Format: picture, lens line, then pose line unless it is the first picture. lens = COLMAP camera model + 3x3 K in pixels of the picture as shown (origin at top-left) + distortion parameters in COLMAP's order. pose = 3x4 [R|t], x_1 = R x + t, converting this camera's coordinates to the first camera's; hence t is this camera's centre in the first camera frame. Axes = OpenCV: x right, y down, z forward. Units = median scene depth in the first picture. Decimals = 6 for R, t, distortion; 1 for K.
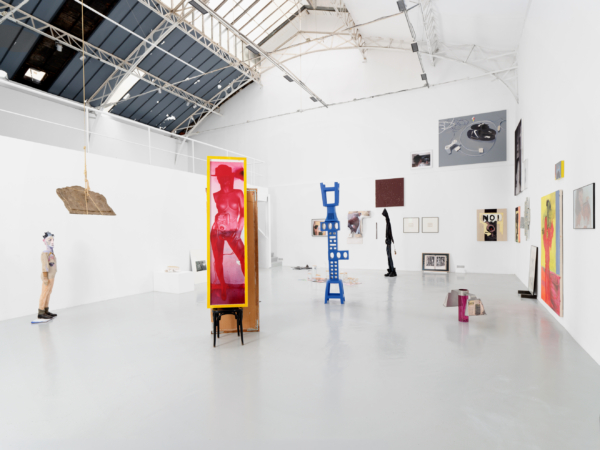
lens RADIAL K [[322.1, 0, 300.8], [0, 322.1, 228.0], [0, 0, 1]] dist [-0.013658, -0.000117]
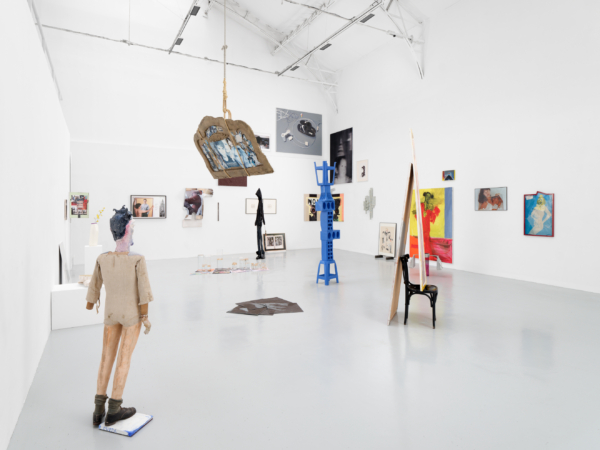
lens RADIAL K [[366.3, 0, 302.6], [0, 366.3, 201.8], [0, 0, 1]] dist [0.006890, 0.000922]
pose [[0.544227, 0.030109, 0.838397, -0.548870], [-0.011823, 0.999532, -0.028222, 0.008061], [-0.838854, 0.005446, 0.544328, 0.278984]]
